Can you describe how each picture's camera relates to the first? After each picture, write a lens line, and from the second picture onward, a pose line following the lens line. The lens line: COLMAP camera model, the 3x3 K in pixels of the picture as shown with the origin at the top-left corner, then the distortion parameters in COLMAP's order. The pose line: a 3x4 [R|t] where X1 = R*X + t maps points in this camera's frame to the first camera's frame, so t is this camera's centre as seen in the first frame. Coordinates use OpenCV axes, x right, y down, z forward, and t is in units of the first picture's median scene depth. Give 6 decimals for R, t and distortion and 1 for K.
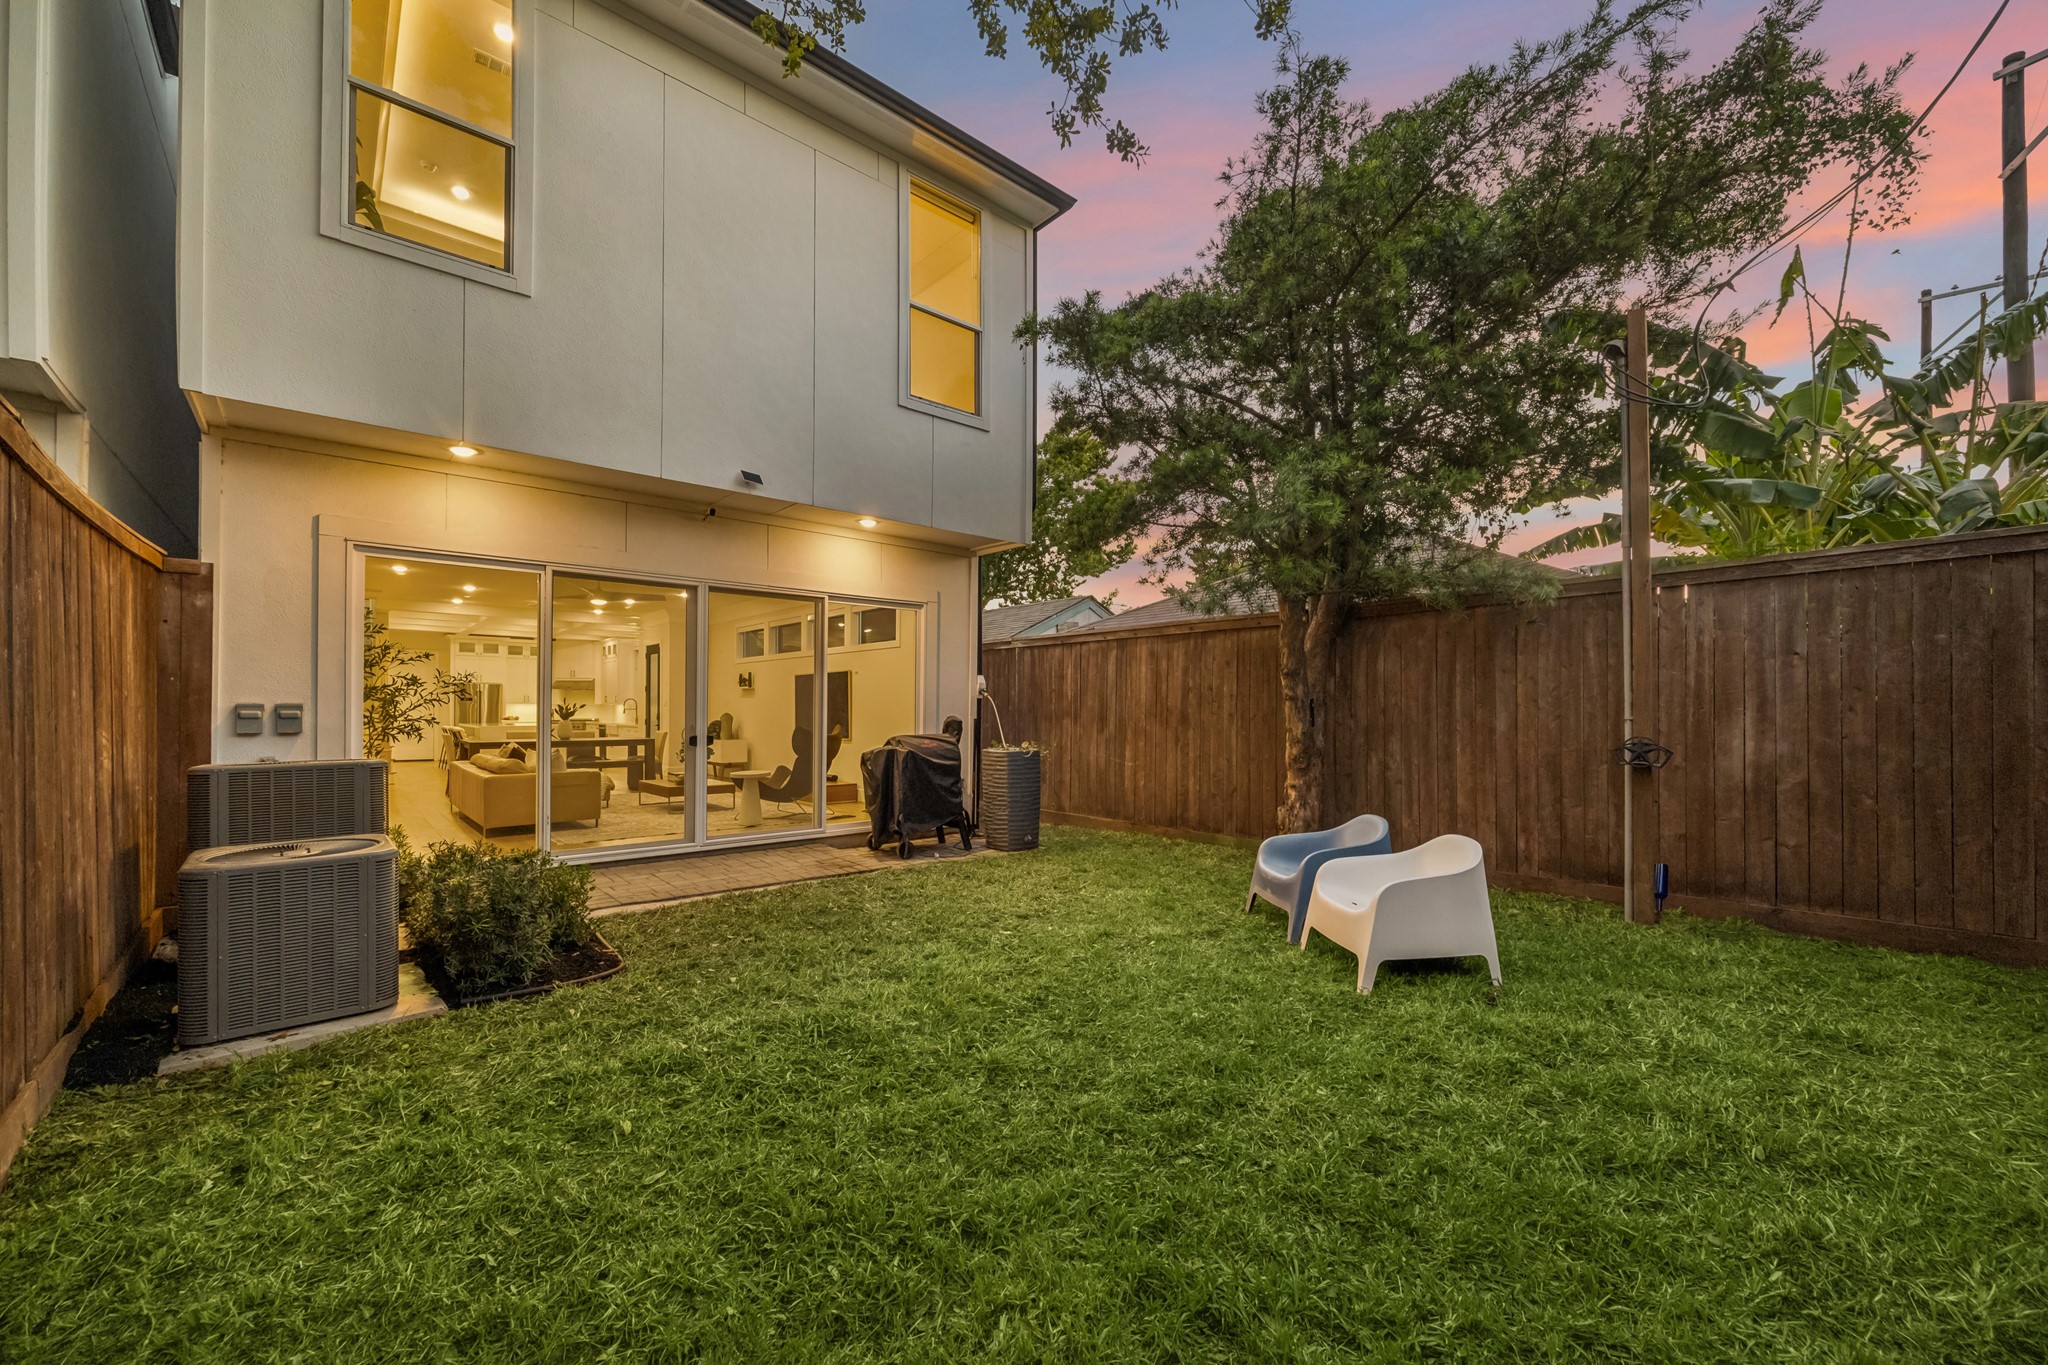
lens RADIAL K [[795.1, 0, 1024.0], [0, 795.1, 682.5], [0, 0, 1]] dist [-0.000236, -0.000013]
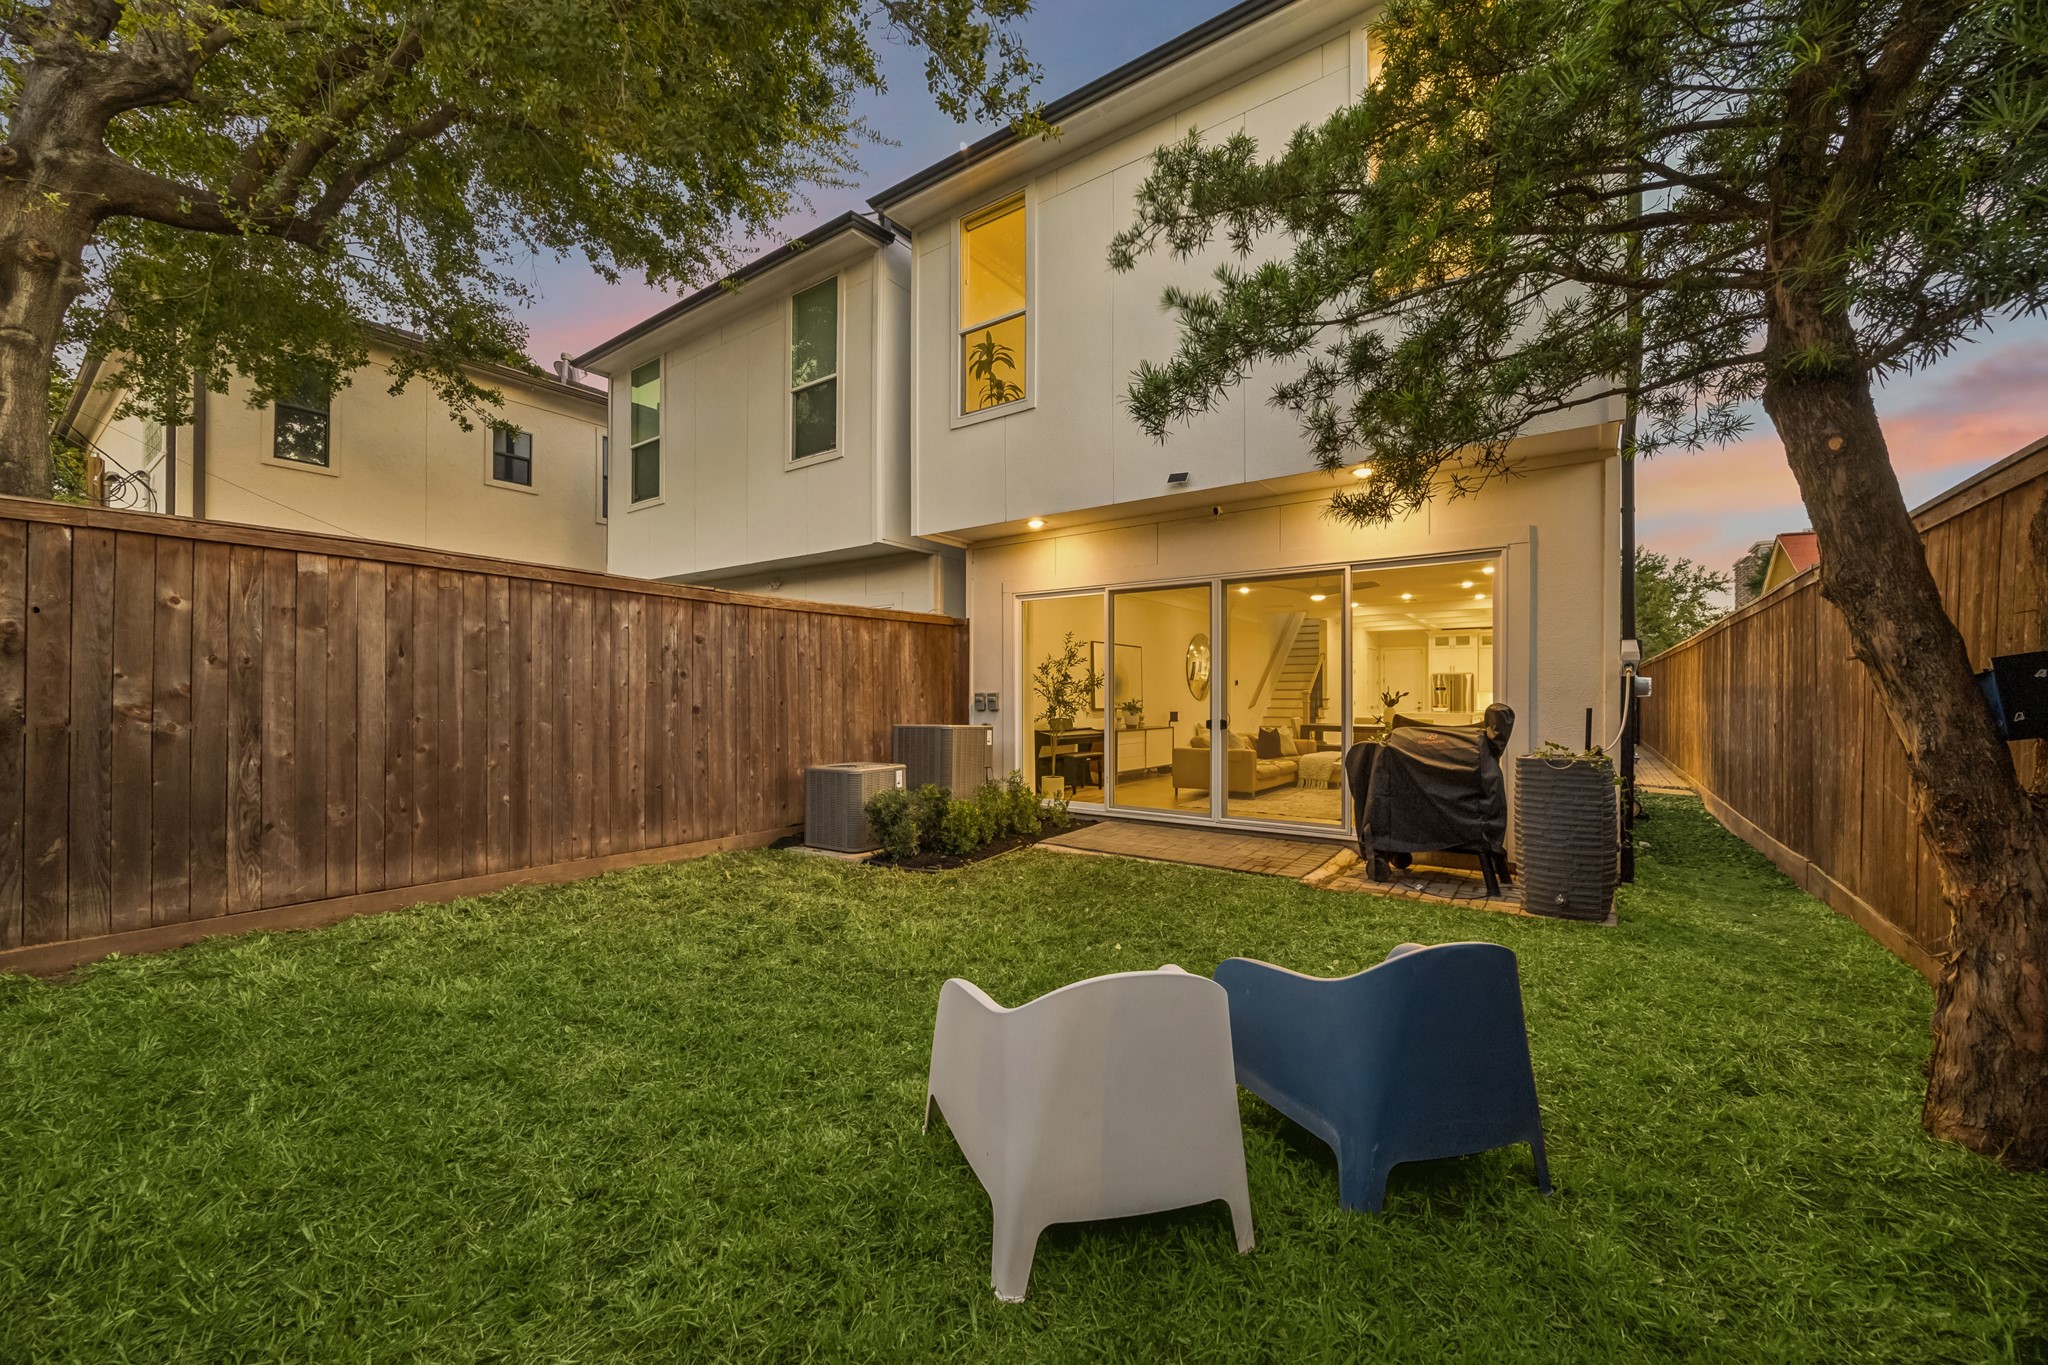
lens RADIAL K [[795.1, 0, 1024.0], [0, 795.1, 682.5], [0, 0, 1]] dist [-0.000236, -0.000013]
pose [[0.216312, -0.021442, -0.976089, 0.520933], [0.033706, 0.999327, -0.014483, 0.019674], [0.975742, -0.029767, 0.216890, 0.452048]]
